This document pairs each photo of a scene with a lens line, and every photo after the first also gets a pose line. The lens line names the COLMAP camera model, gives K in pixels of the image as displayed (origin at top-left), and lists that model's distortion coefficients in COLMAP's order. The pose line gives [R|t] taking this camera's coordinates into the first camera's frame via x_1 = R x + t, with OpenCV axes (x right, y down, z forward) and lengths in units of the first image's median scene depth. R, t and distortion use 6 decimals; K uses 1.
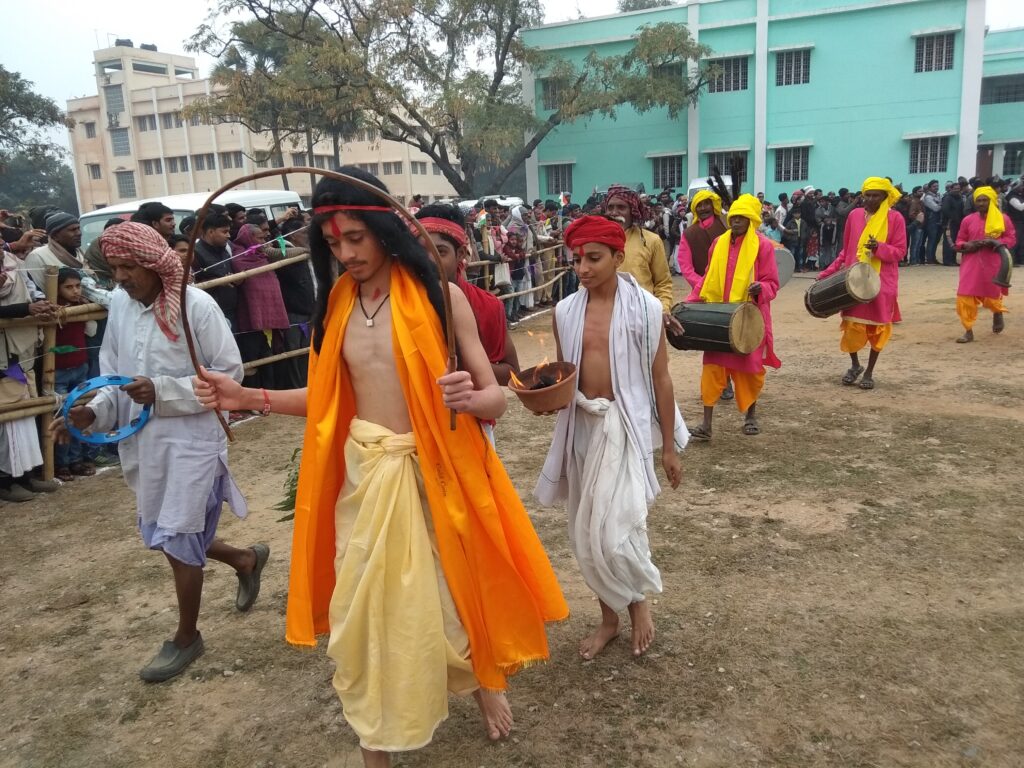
lens RADIAL K [[798.5, 0, 512.0], [0, 798.5, 384.0], [0, 0, 1]] dist [0.070458, -0.120225]
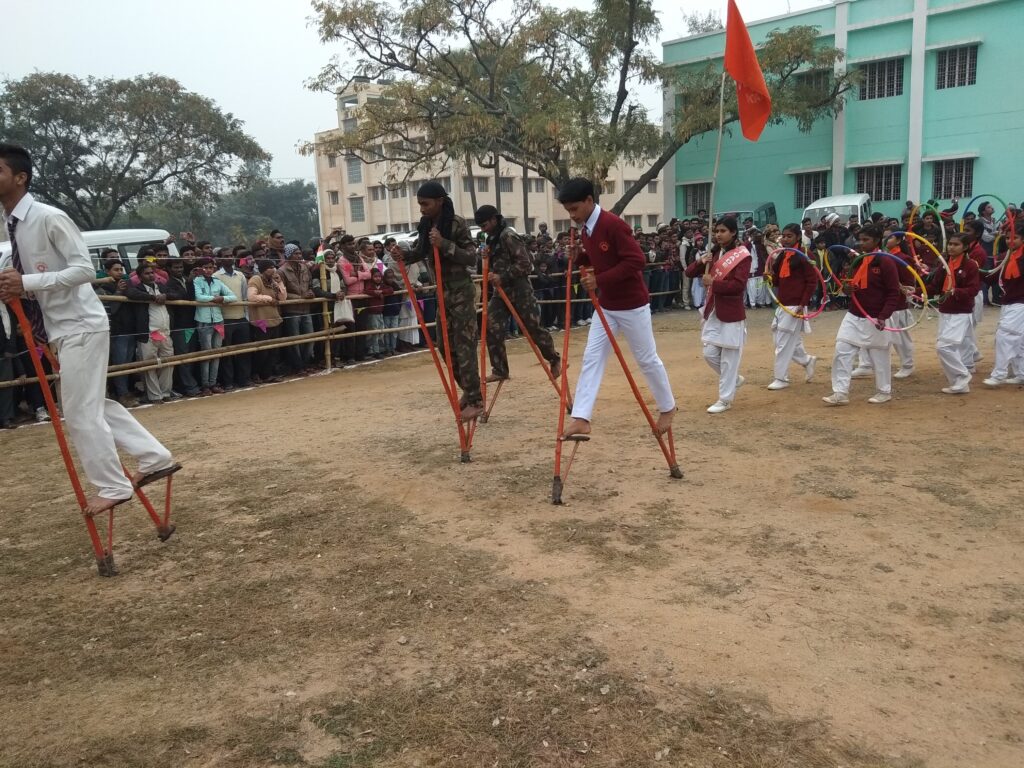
lens RADIAL K [[827.2, 0, 512.0], [0, 827.2, 384.0], [0, 0, 1]] dist [-0.001171, -0.009124]
pose [[0.952474, 0.048100, -0.300798, 0.176043], [-0.056122, 0.998260, -0.018078, -0.015240], [0.299405, 0.034100, 0.953516, 0.037970]]
